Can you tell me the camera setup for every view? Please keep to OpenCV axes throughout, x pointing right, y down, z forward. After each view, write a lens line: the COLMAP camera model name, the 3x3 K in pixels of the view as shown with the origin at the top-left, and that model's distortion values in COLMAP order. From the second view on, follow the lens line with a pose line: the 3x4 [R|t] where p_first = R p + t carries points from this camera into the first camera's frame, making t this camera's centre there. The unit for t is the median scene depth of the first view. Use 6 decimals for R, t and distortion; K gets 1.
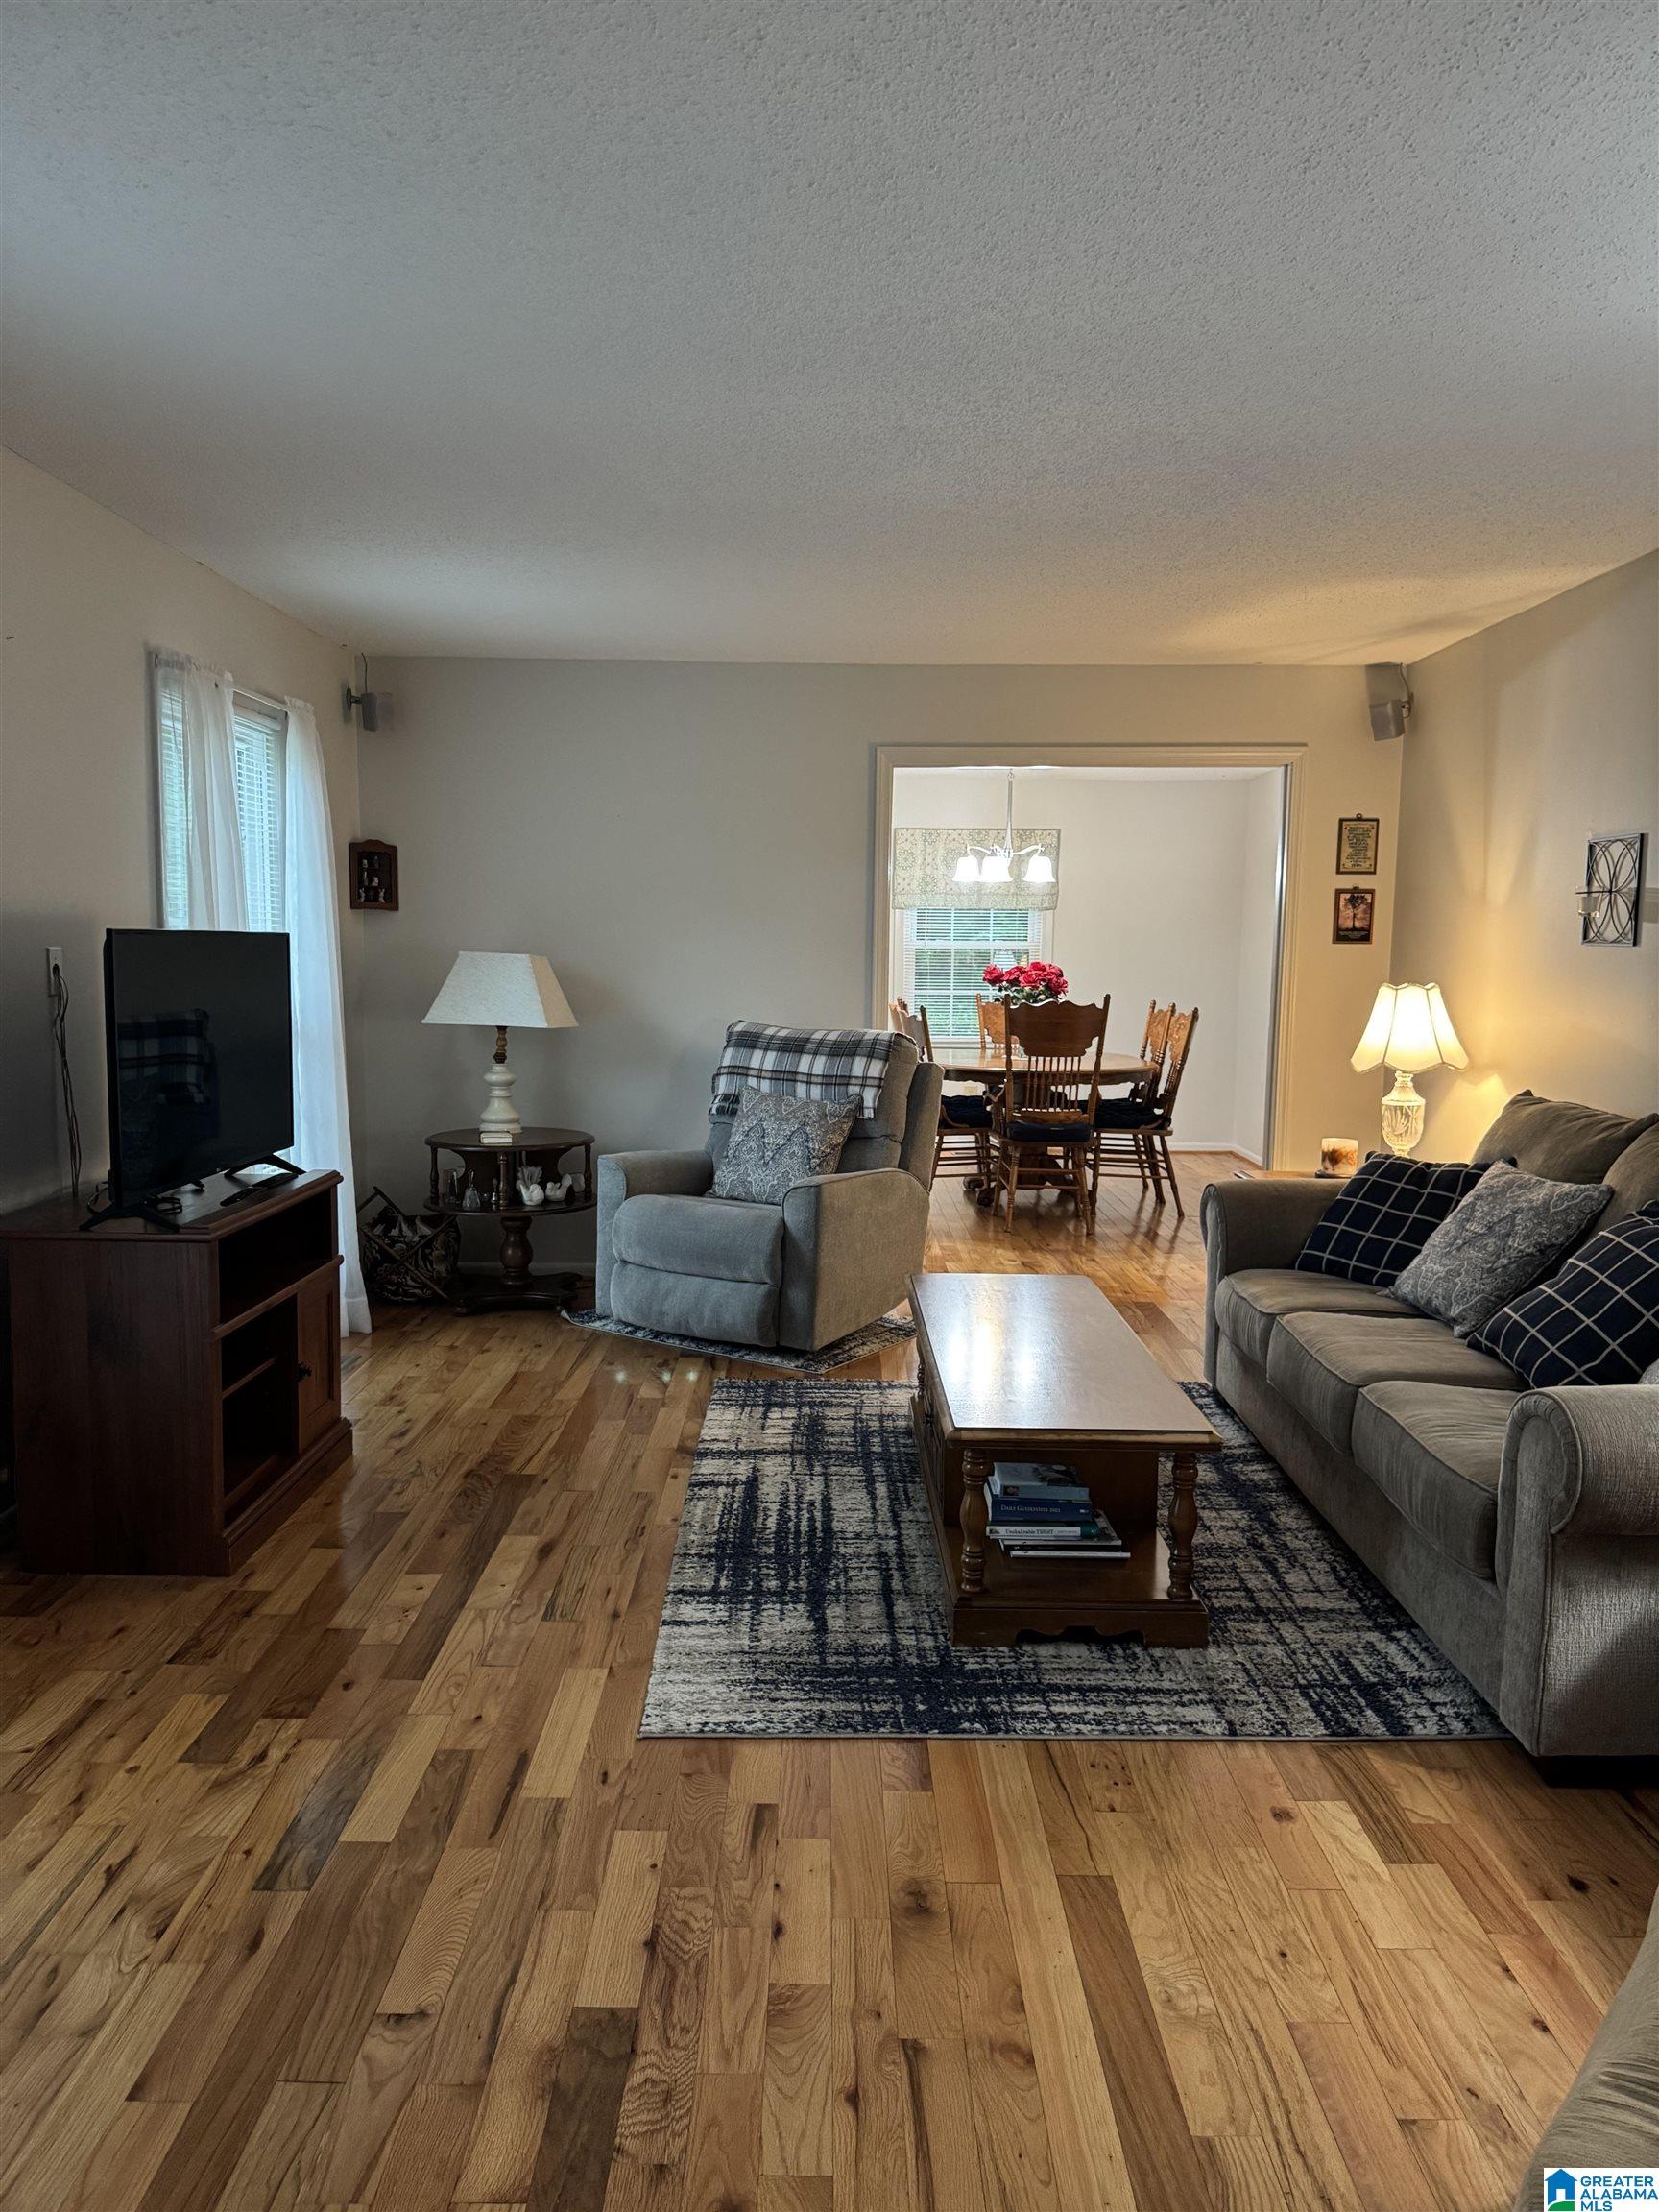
lens RADIAL K [[1575.0, 0, 837.0], [0, 1575.0, 1111.3], [0, 0, 1]] dist [0.083482, -0.097010]
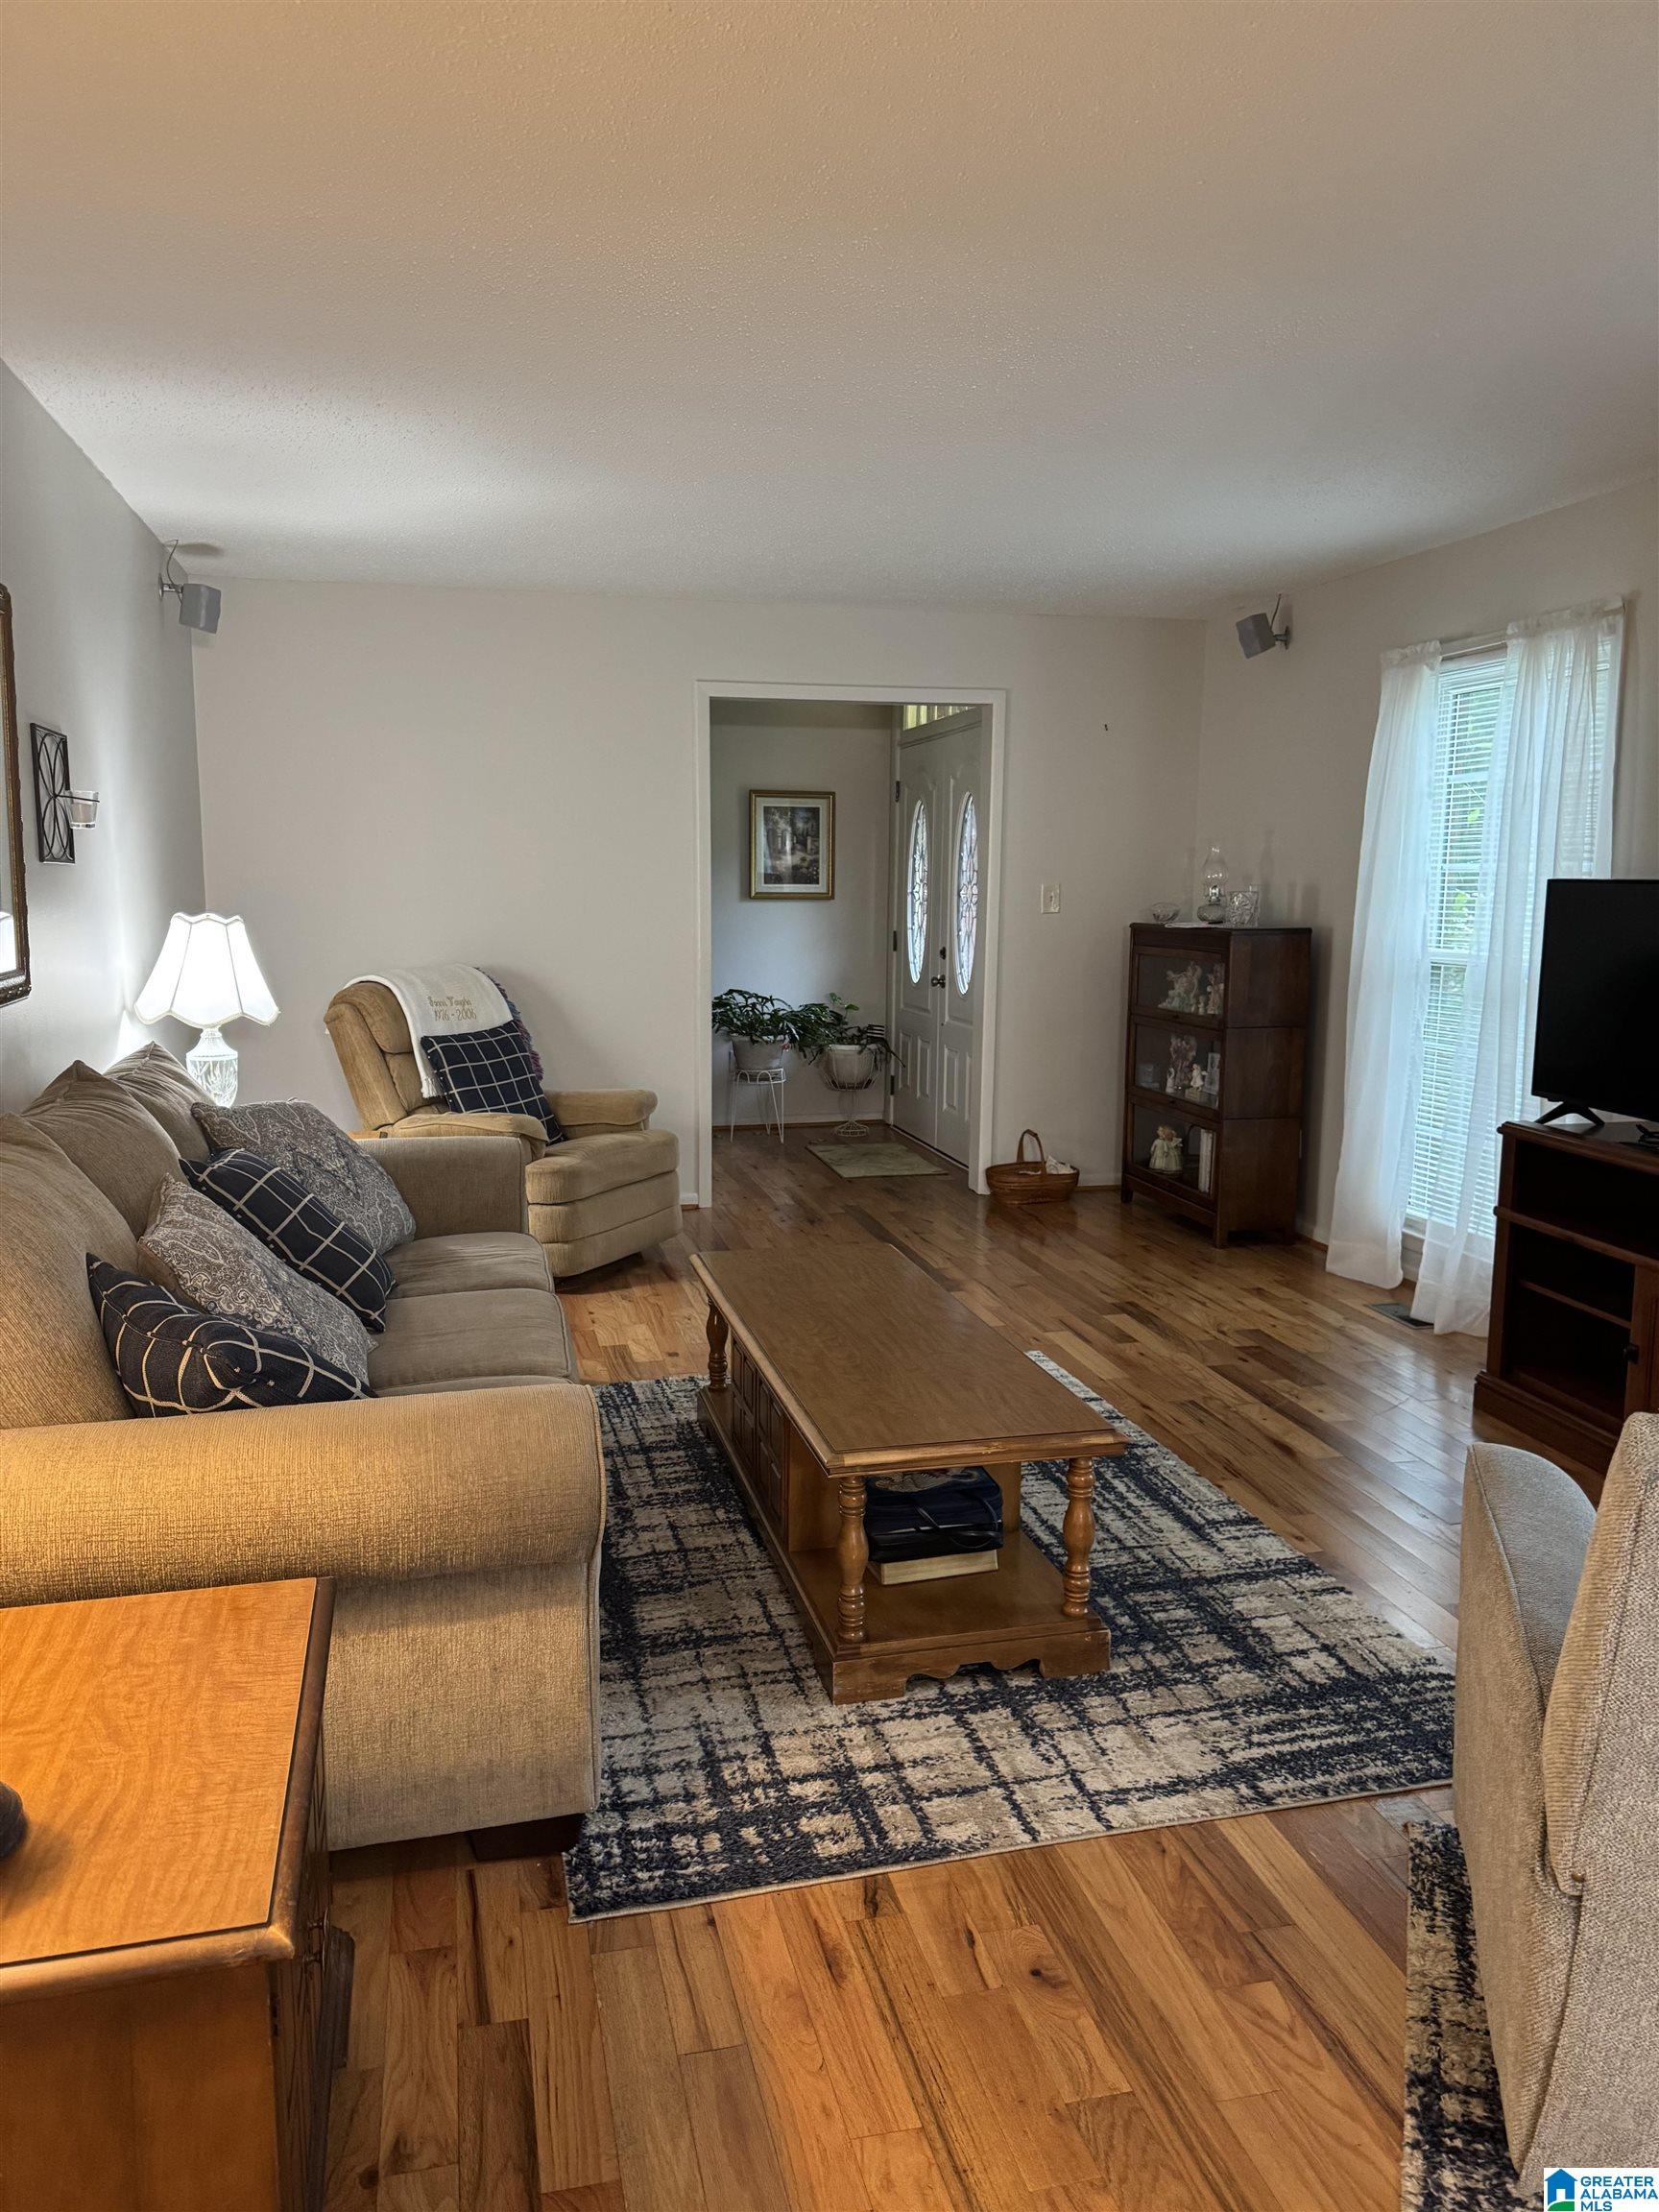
lens RADIAL K [[1575.0, 0, 831.4], [0, 1575.0, 1098.2], [0, 0, 1]] dist [0.083482, -0.097010]
pose [[-0.972901, 0.013429, -0.230831, 0.328680], [-0.043691, 0.969652, 0.240556, -0.183377], [0.227056, 0.244122, -0.942789, 1.705861]]
